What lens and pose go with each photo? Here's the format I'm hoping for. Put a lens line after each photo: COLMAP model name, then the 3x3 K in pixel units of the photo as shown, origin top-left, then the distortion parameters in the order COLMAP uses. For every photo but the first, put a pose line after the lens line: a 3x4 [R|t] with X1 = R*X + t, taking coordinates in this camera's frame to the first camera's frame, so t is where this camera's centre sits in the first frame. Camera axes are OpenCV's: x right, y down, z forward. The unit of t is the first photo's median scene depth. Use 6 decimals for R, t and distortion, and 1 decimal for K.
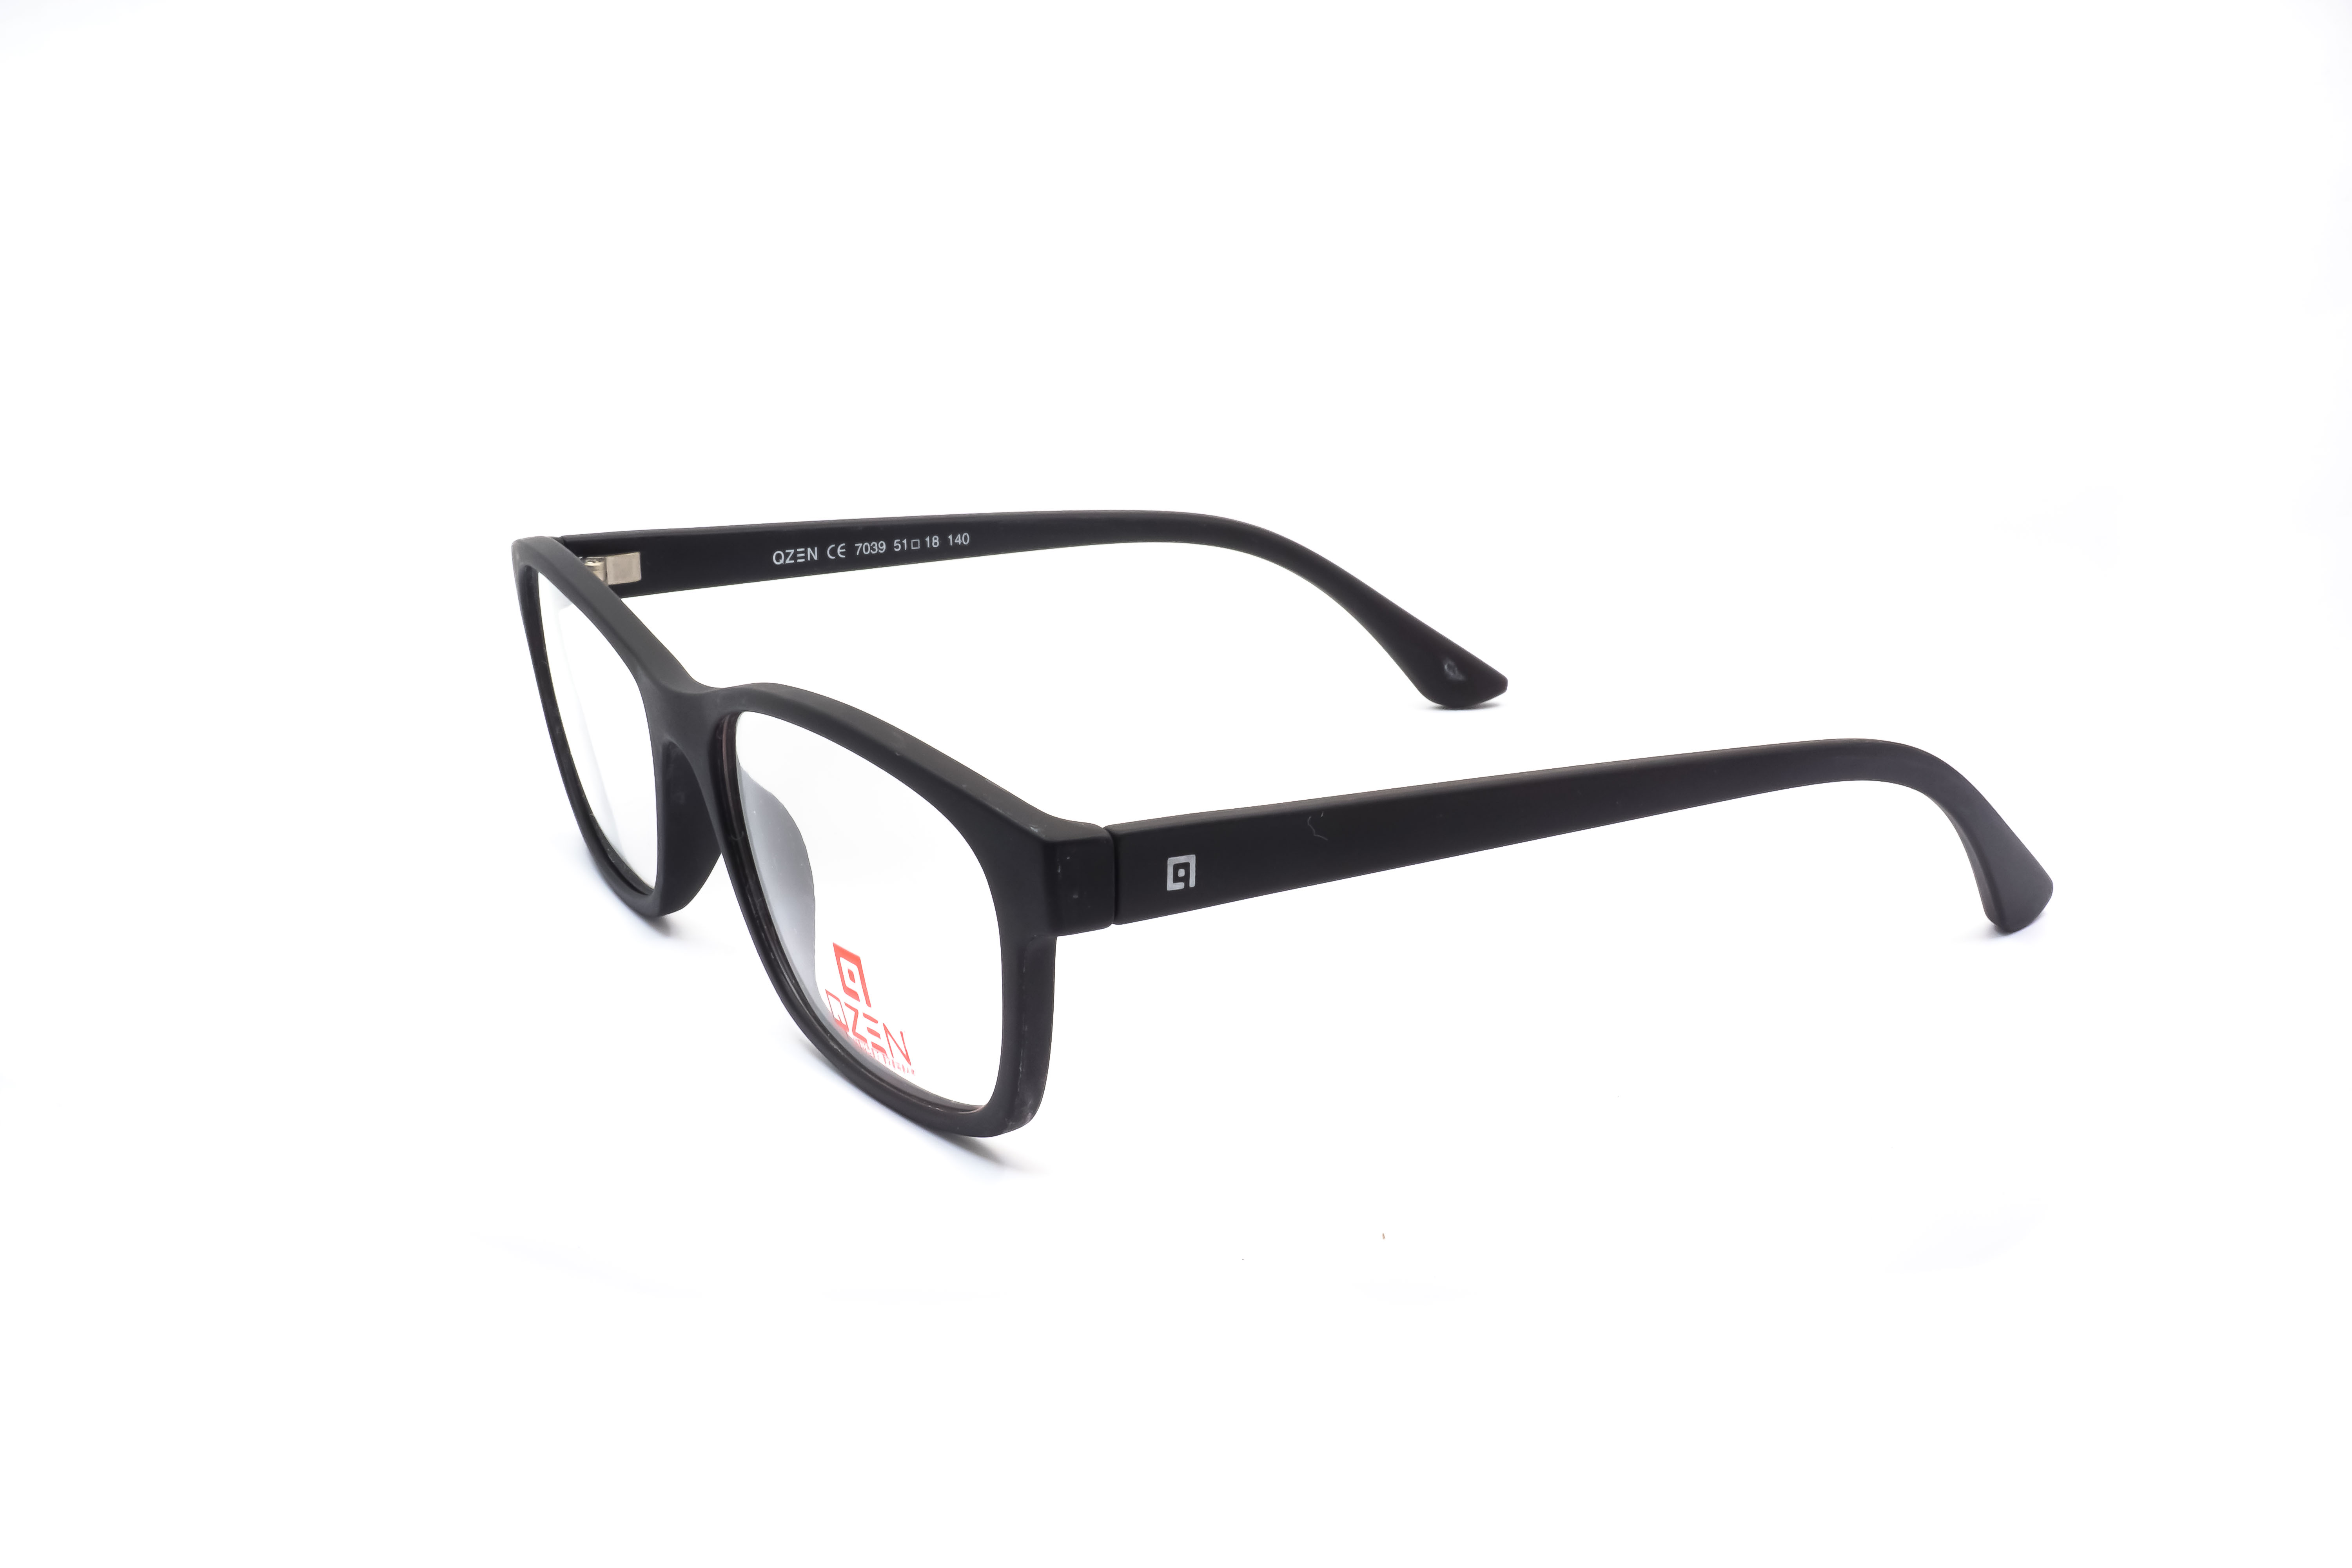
lens RADIAL K [[2905.6, 0, 1153.8], [0, 2905.6, 836.3], [0, 0, 1]] dist [-0.013705, 0.001726]
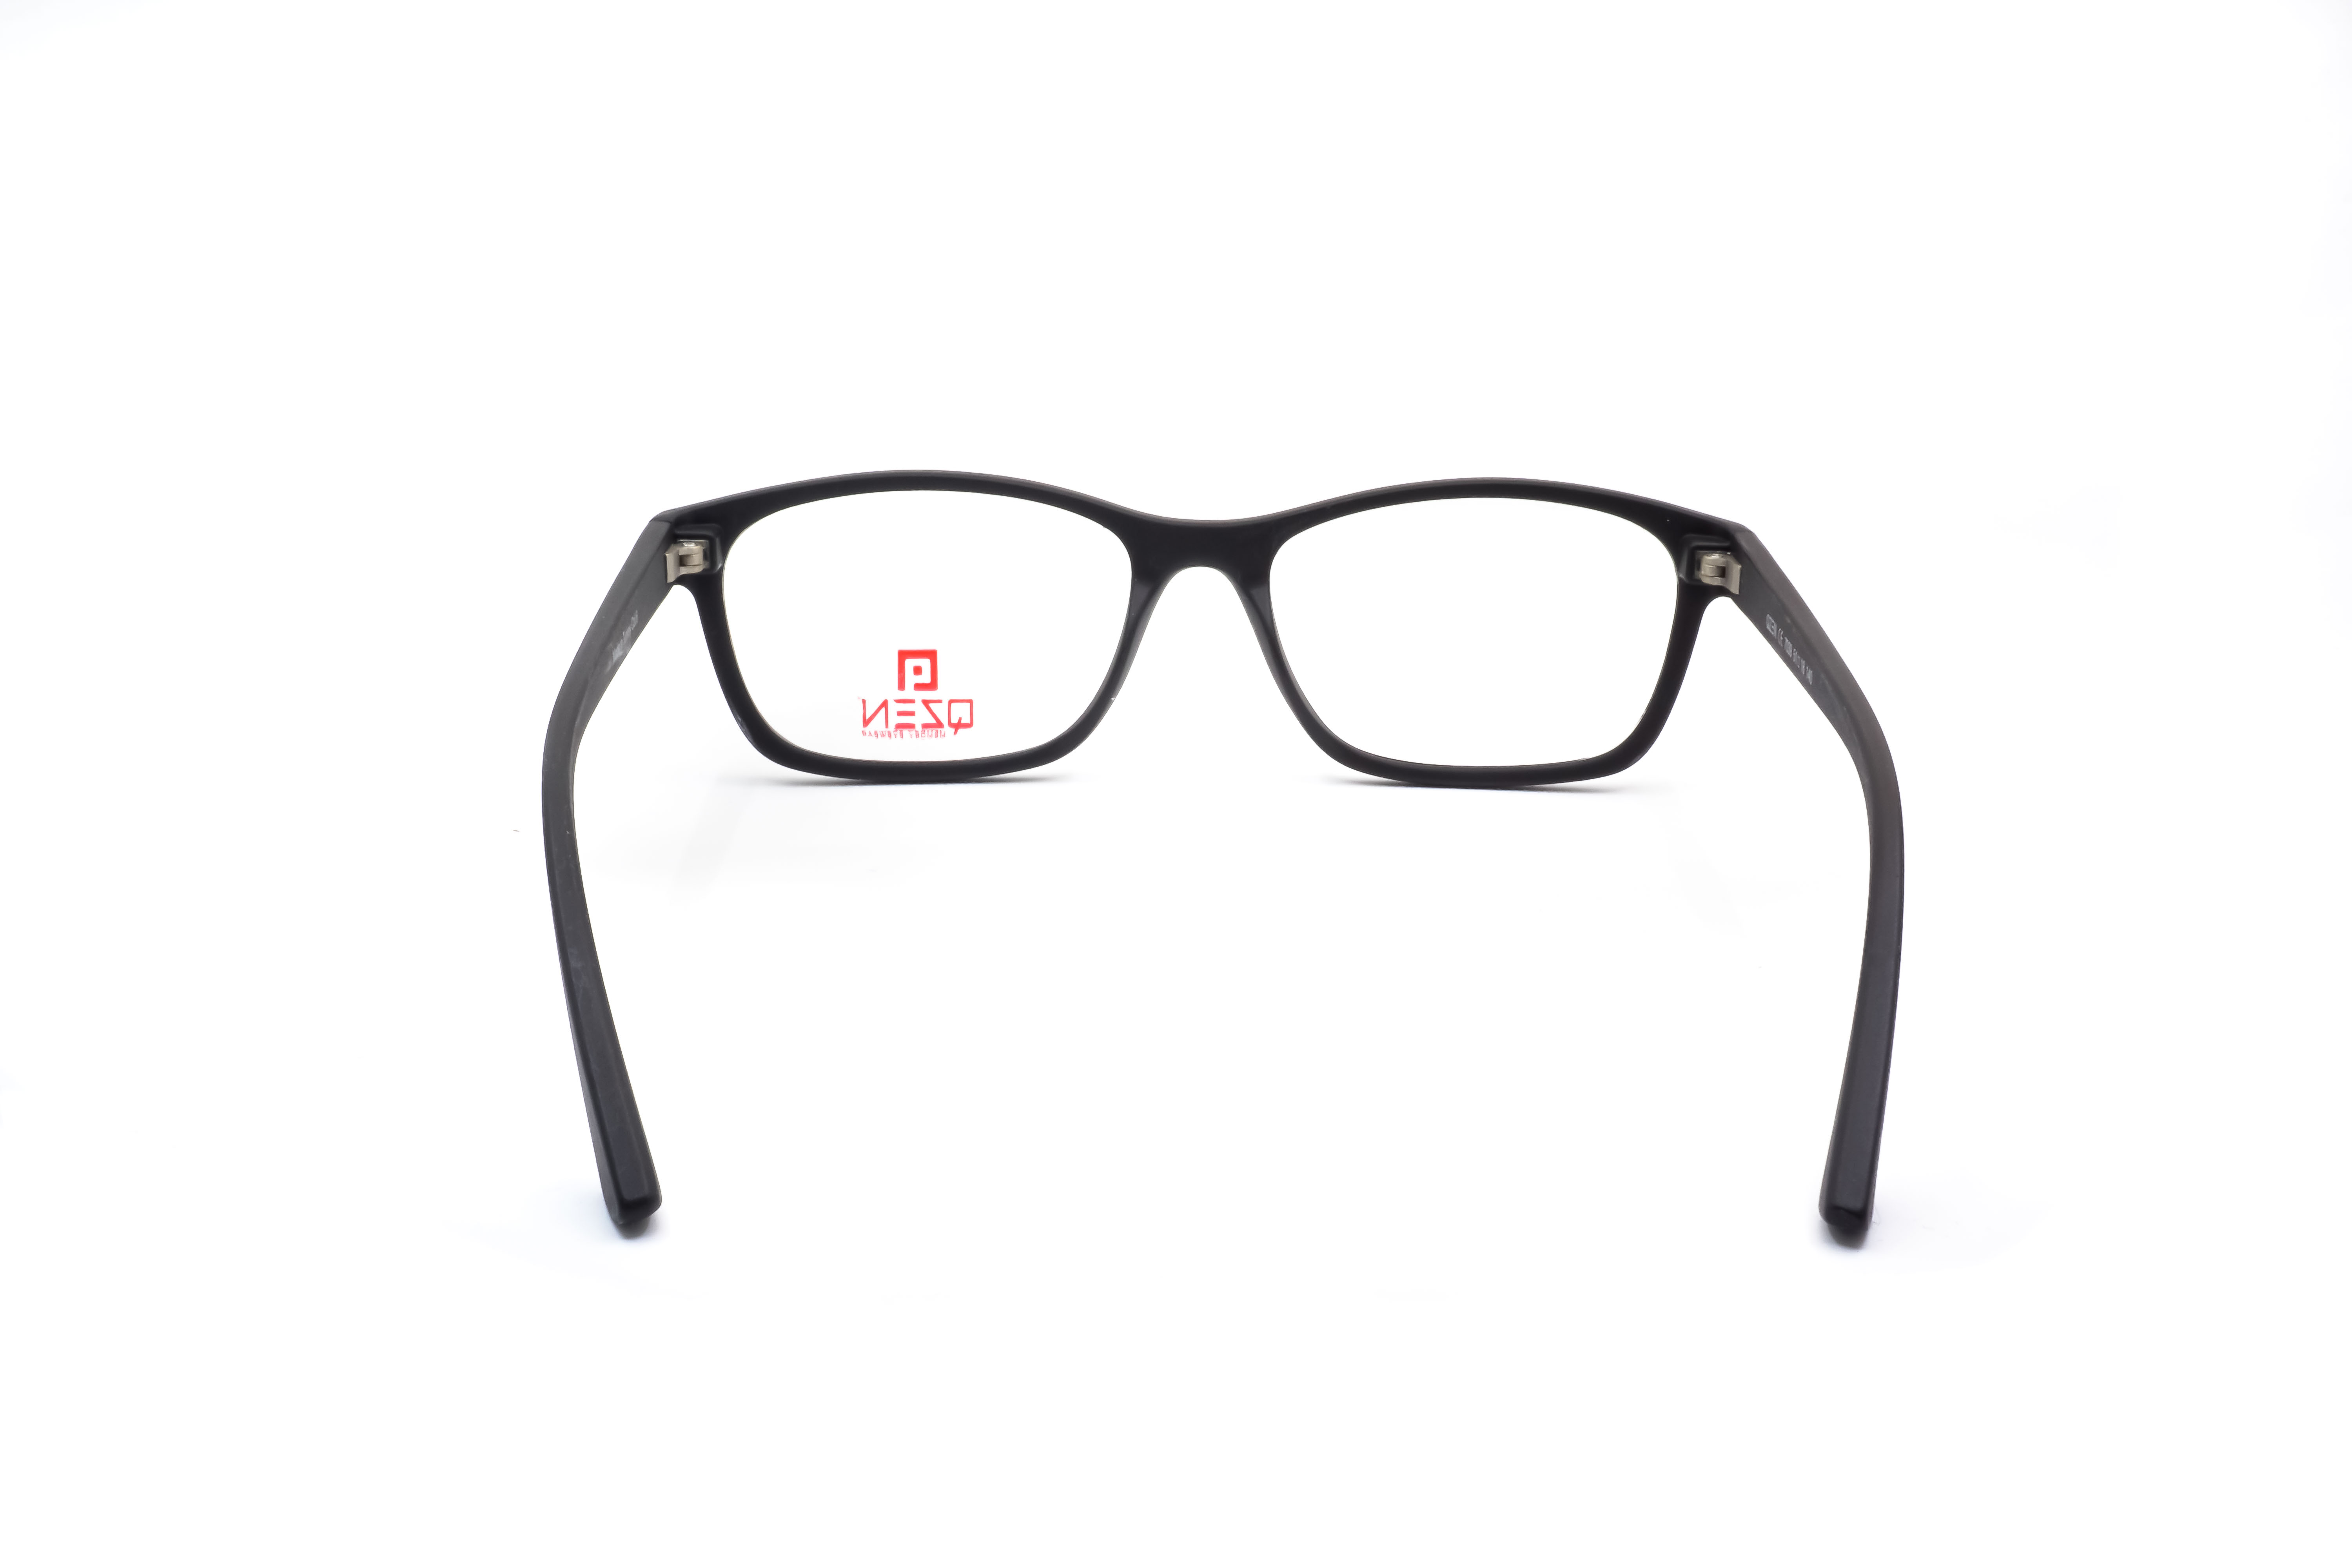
lens RADIAL K [[2927.7, 0, 1176.0], [0, 2927.7, 784.0], [0, 0, 1]] dist [0.000843, 0.017288]
pose [[-0.502480, 0.232972, -0.832609, 0.789518], [-0.275795, 0.869512, 0.409740, -0.399232], [0.819421, 0.435515, -0.372659, 1.275379]]
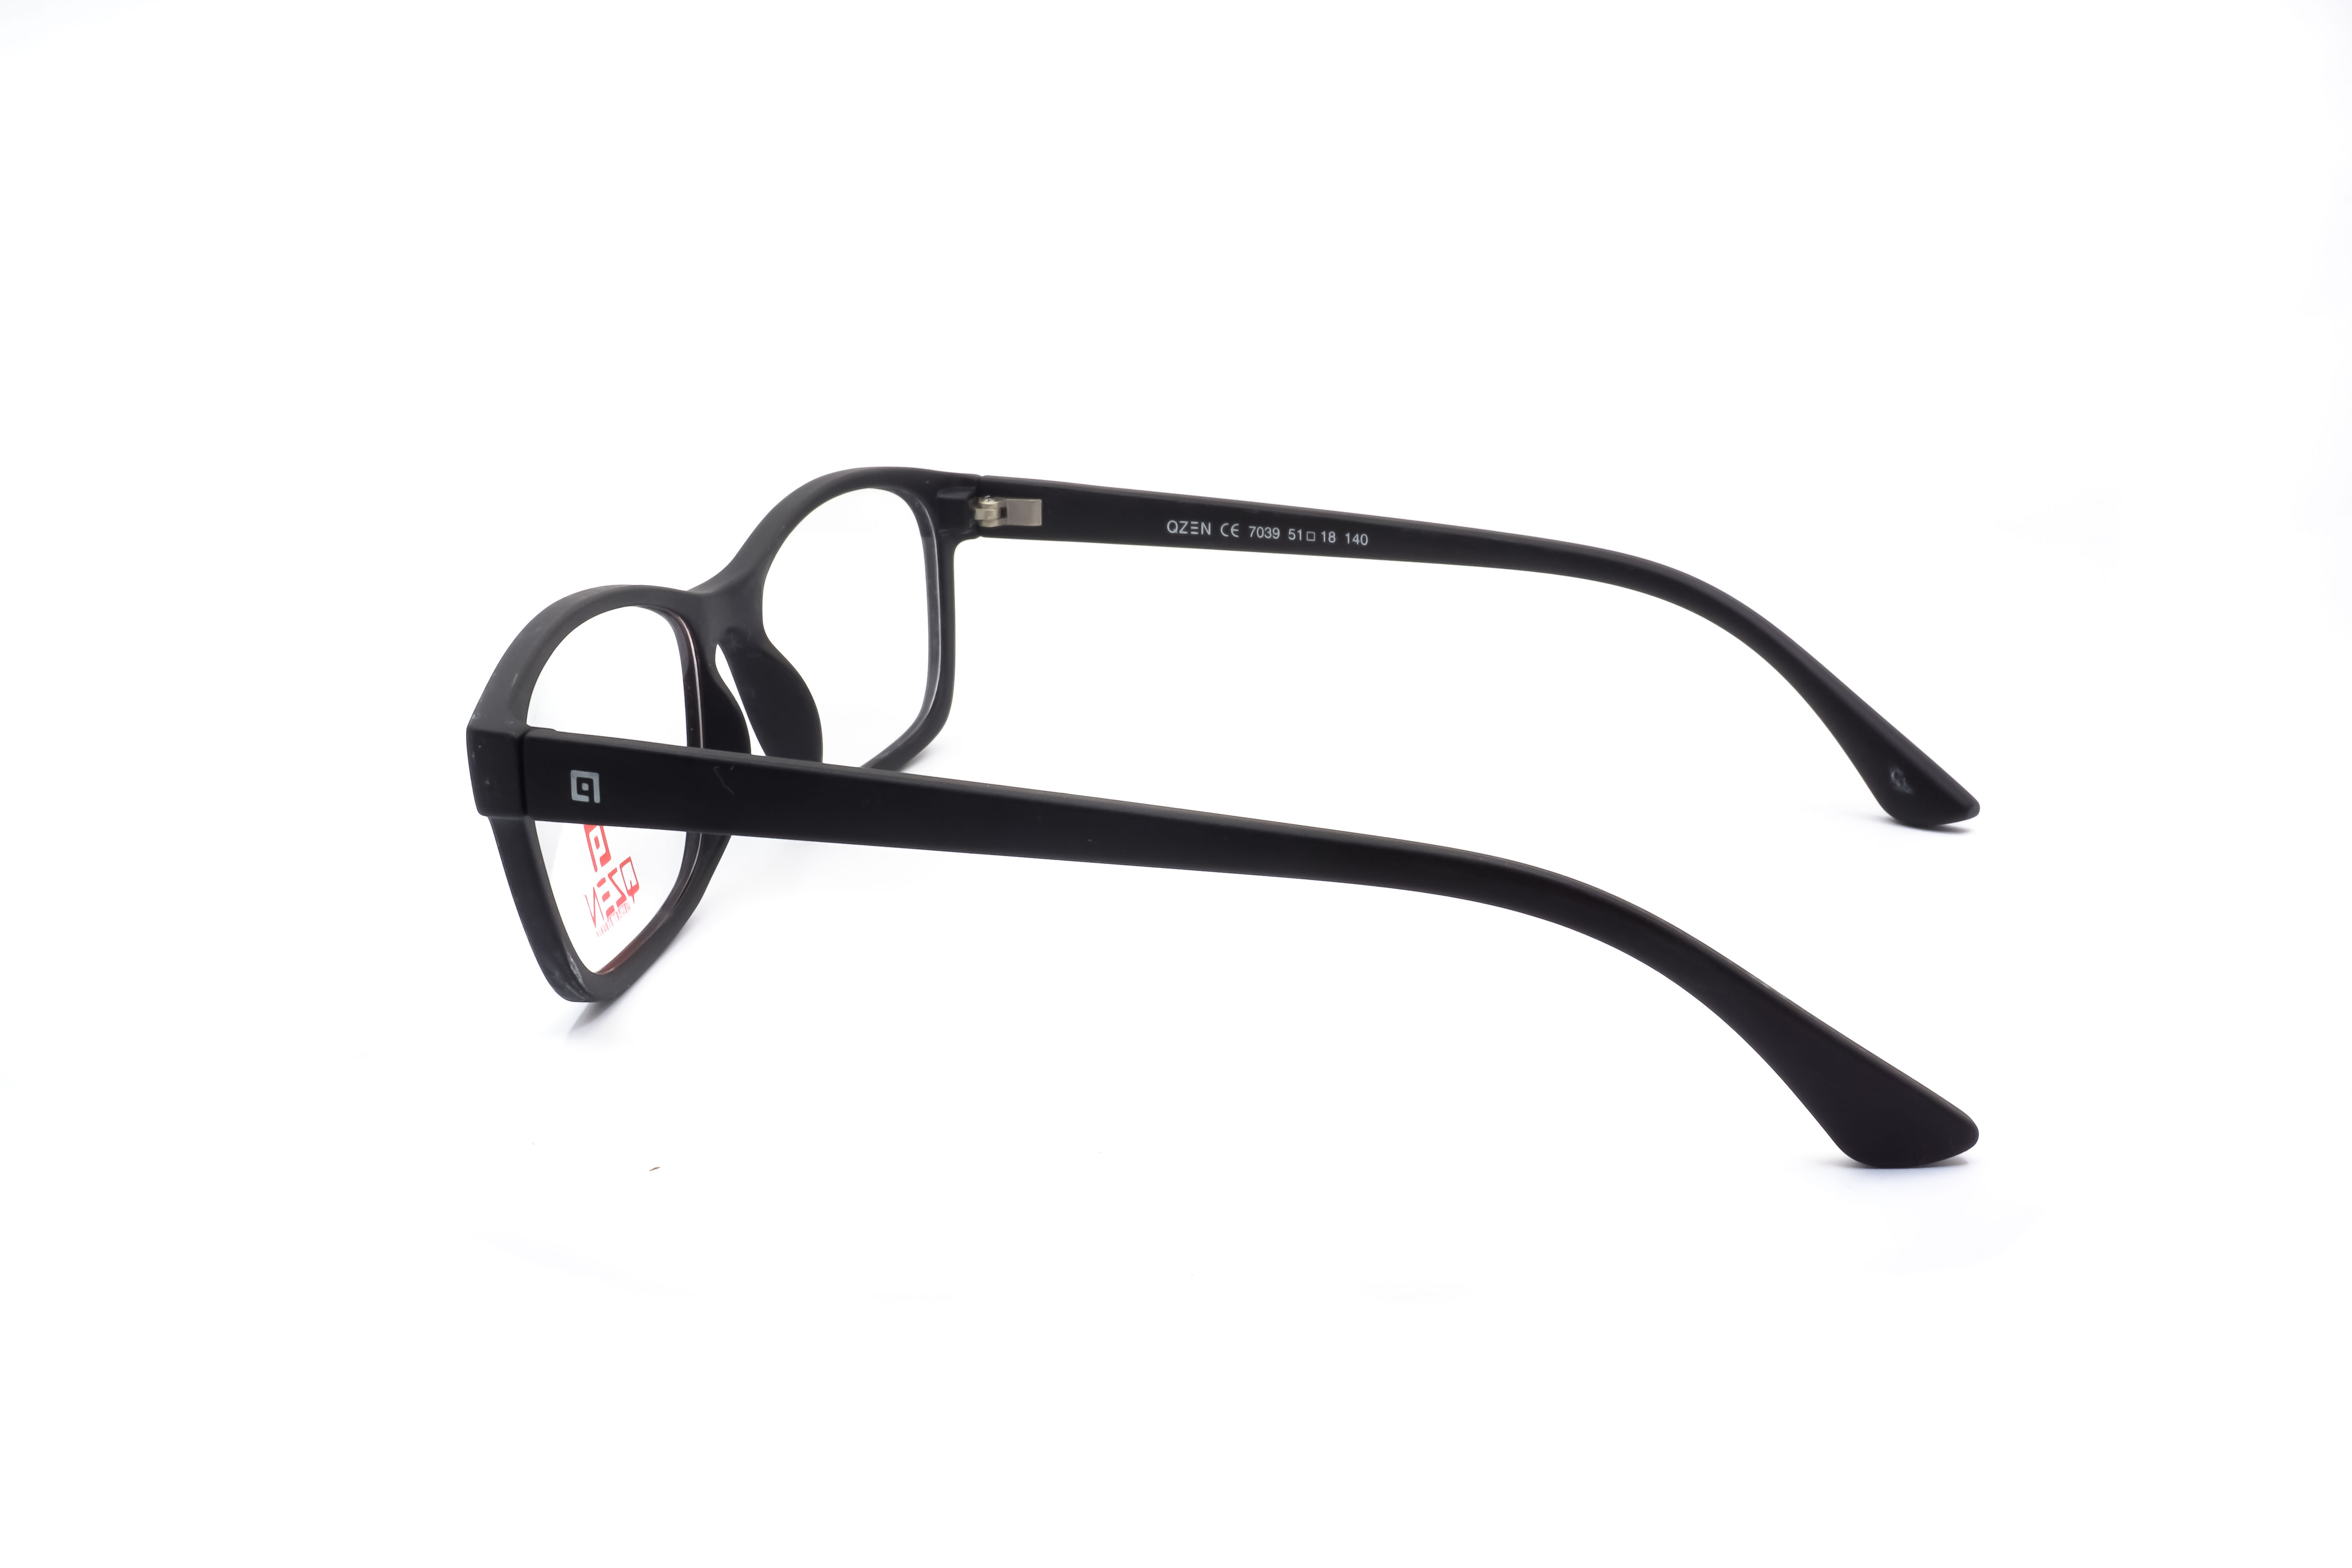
lens RADIAL K [[2905.6, 0, 1153.8], [0, 2905.6, 836.3], [0, 0, 1]] dist [-0.013705, 0.001726]
pose [[0.703226, 0.213017, -0.678305, 0.639075], [-0.217156, 0.972822, 0.080374, -0.073205], [0.676991, 0.090776, 0.730372, 0.243123]]
